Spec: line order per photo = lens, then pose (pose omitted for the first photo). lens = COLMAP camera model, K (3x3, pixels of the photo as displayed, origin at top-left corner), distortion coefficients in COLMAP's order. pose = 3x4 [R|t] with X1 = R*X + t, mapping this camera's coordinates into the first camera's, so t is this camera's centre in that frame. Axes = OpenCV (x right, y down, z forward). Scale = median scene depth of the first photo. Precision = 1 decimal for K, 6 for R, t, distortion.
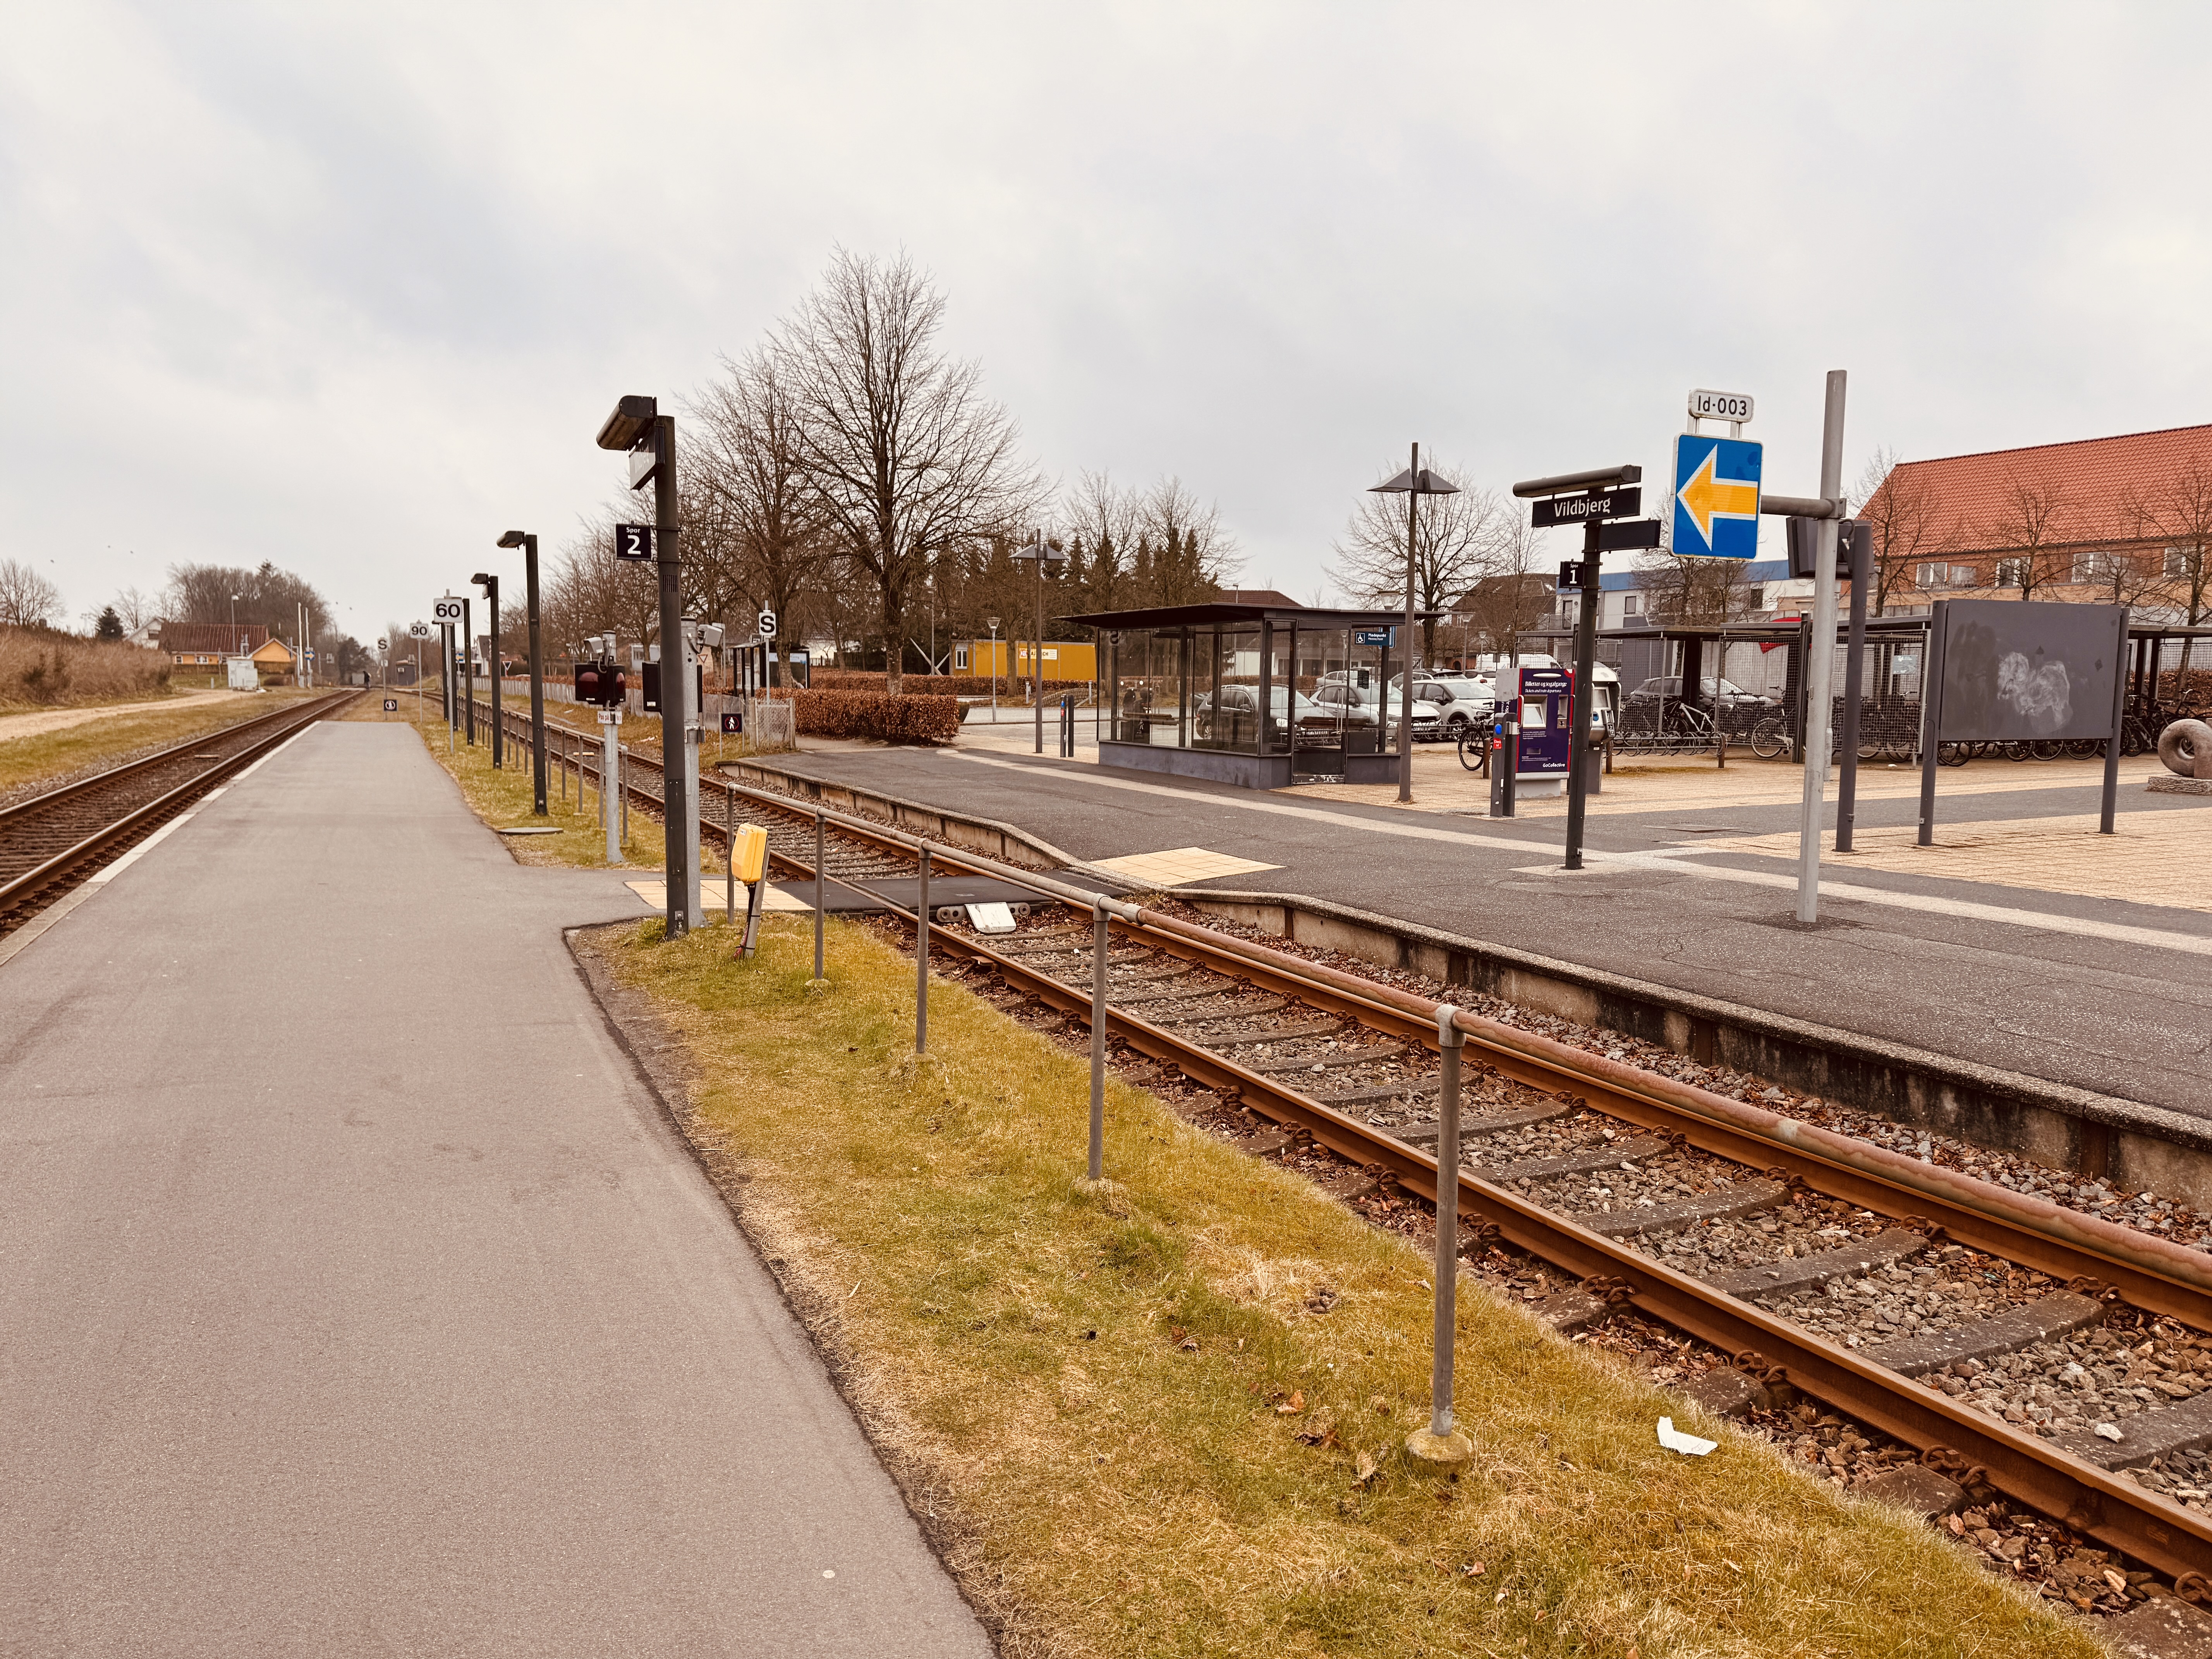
lens RADIAL K [[1530.3, 0, 1106.6], [0, 1530.3, 837.1], [0, 0, 1]] dist [0.120996, -0.176771]
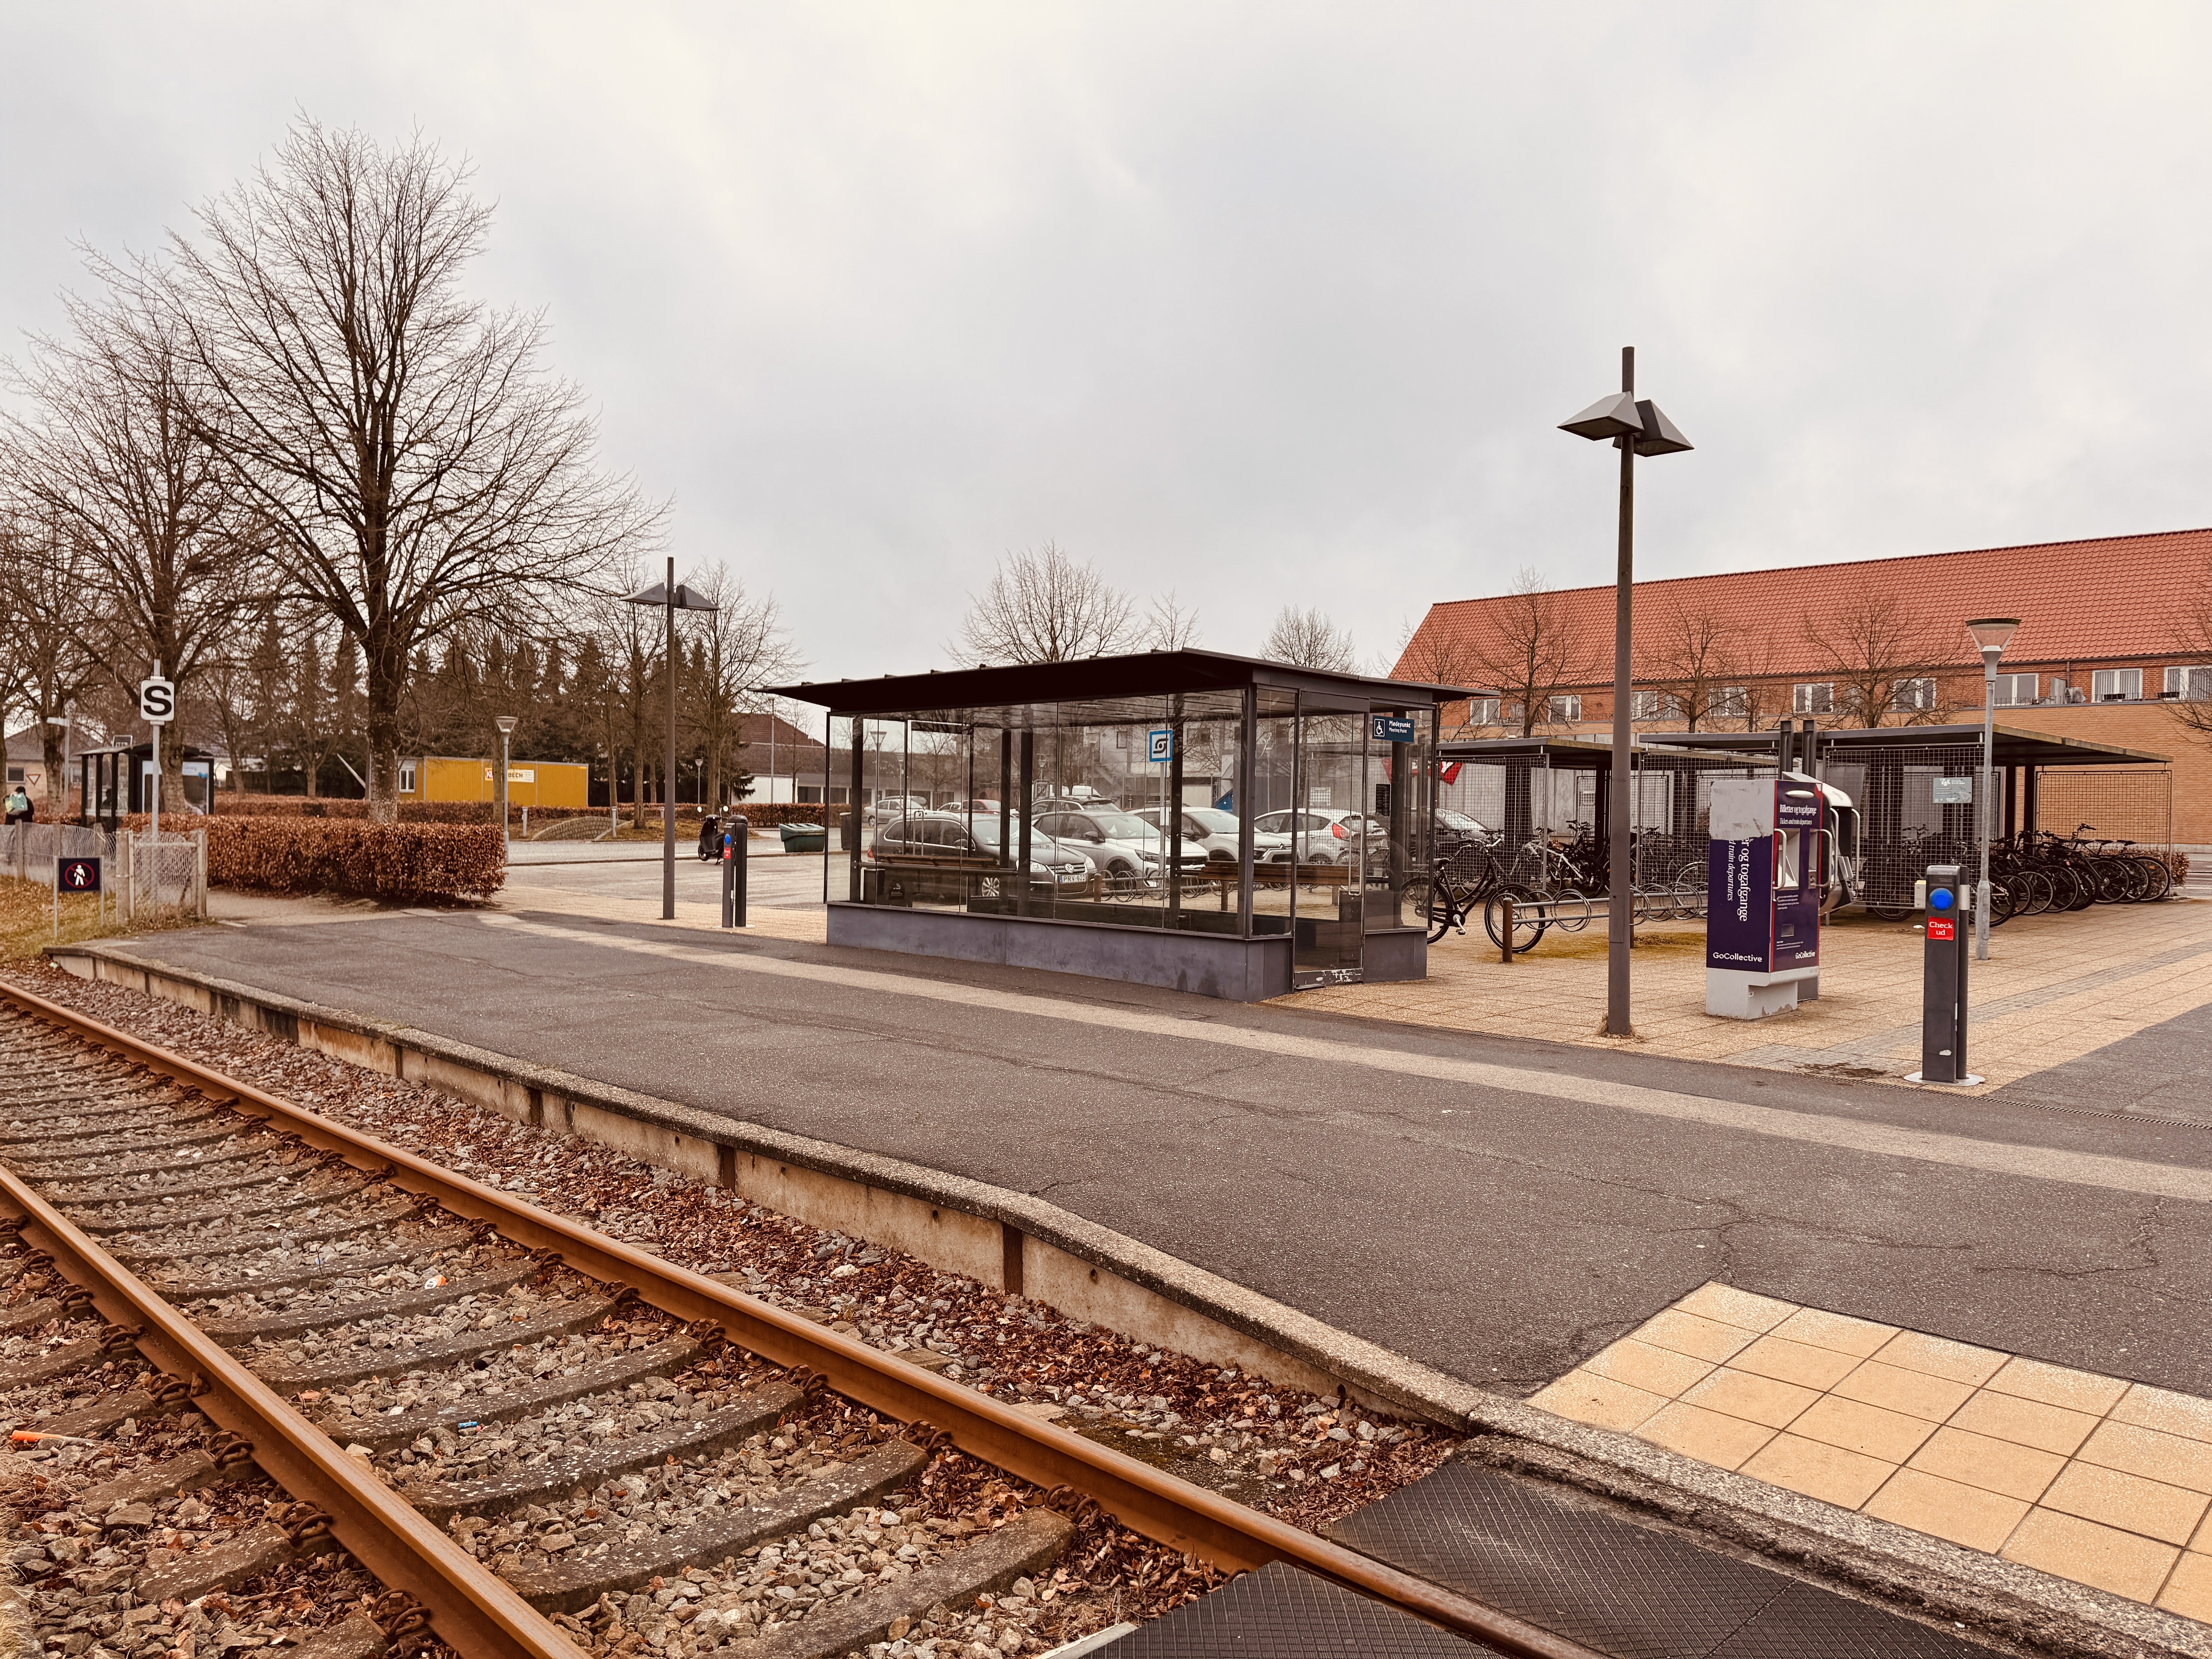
lens RADIAL K [[1533.0, 0, 1106.0], [0, 1533.0, 829.5], [0, 0, 1]] dist [0.053984, -0.085715]
pose [[0.938576, 0.001539, 0.345069, -0.095109], [0.029635, 0.995936, -0.085046, -0.034543], [-0.343798, 0.090048, 0.934716, 0.379845]]
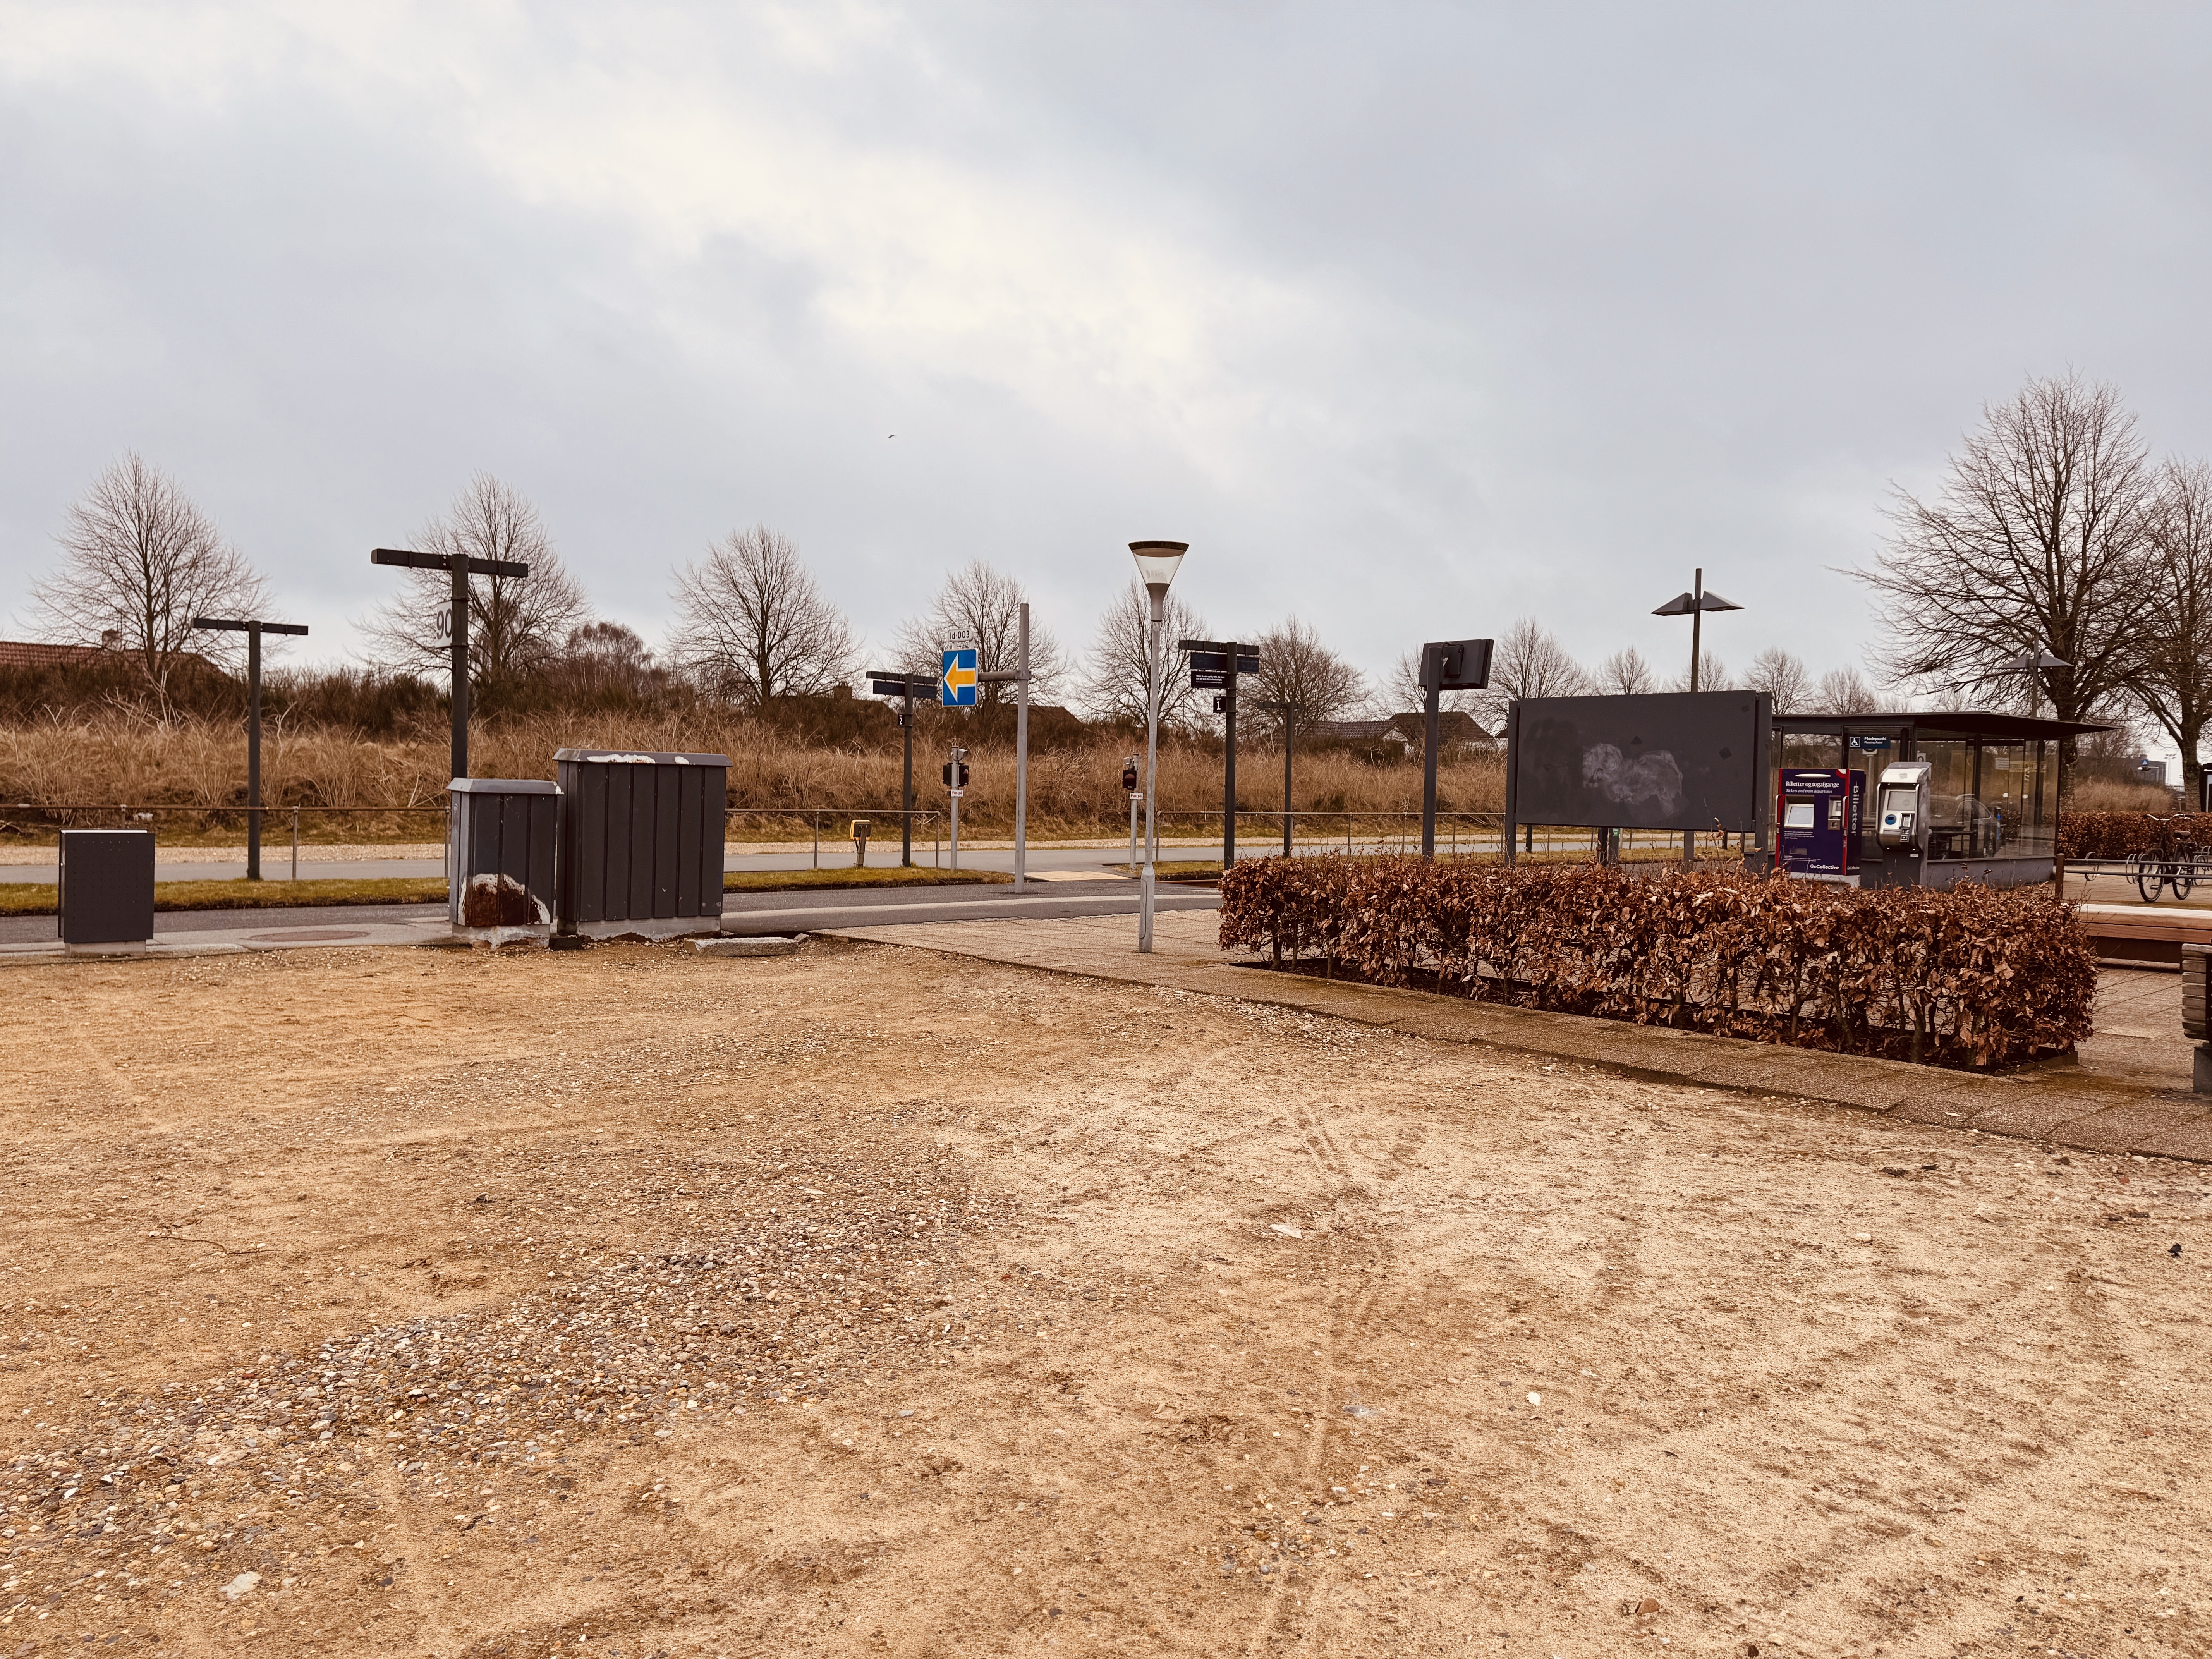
lens RADIAL K [[1530.3, 0, 1106.6], [0, 1530.3, 837.1], [0, 0, 1]] dist [0.120996, -0.176771]
pose [[0.271040, 0.029706, -0.962110, 0.764501], [-0.117200, 0.993105, -0.002354, -0.006595], [0.955406, 0.113398, 0.272653, 0.201757]]
